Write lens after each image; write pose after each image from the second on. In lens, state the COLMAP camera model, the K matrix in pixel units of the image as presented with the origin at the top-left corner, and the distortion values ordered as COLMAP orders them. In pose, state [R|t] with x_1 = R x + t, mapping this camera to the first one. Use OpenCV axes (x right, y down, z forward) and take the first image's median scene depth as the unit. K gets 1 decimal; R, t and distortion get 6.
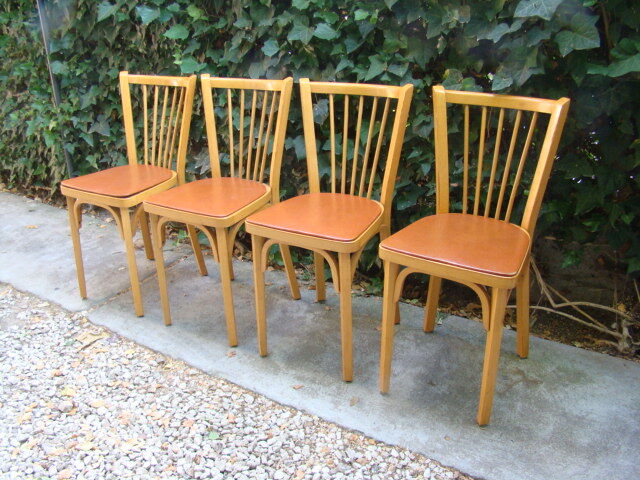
lens RADIAL K [[612.8, 0, 320.0], [0, 612.8, 240.0], [0, 0, 1]] dist [-0.137623, 0.012720]
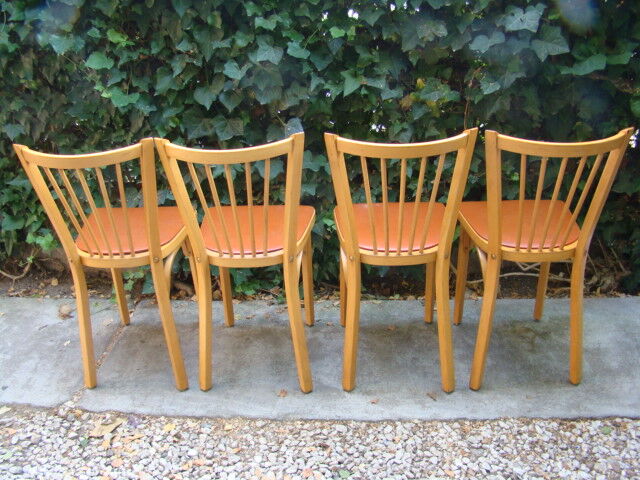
lens RADIAL K [[612.8, 0, 320.0], [0, 612.8, 240.0], [0, 0, 1]] dist [-0.137623, 0.012720]
pose [[0.870171, -0.195621, 0.452256, -0.482265], [0.199818, 0.979056, 0.039021, -0.073302], [-0.450417, 0.056414, 0.891034, 0.115943]]
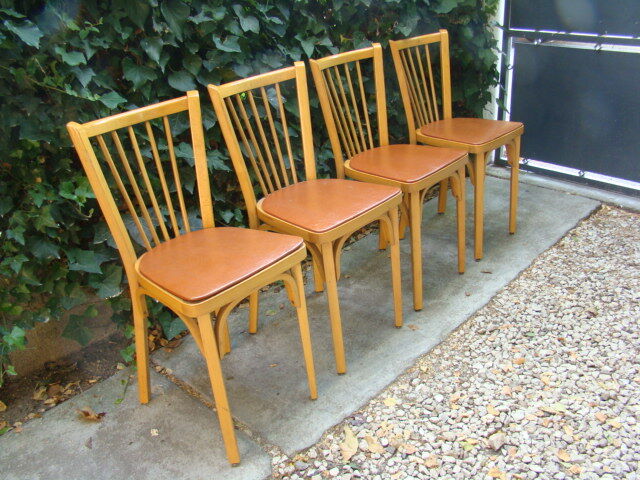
lens RADIAL K [[612.8, 0, 320.0], [0, 612.8, 240.0], [0, 0, 1]] dist [-0.137623, 0.012720]
pose [[0.180519, -0.370421, 0.911154, -1.022513], [0.484106, 0.839857, 0.245525, -0.246347], [-0.856186, 0.396773, 0.330933, 0.754850]]
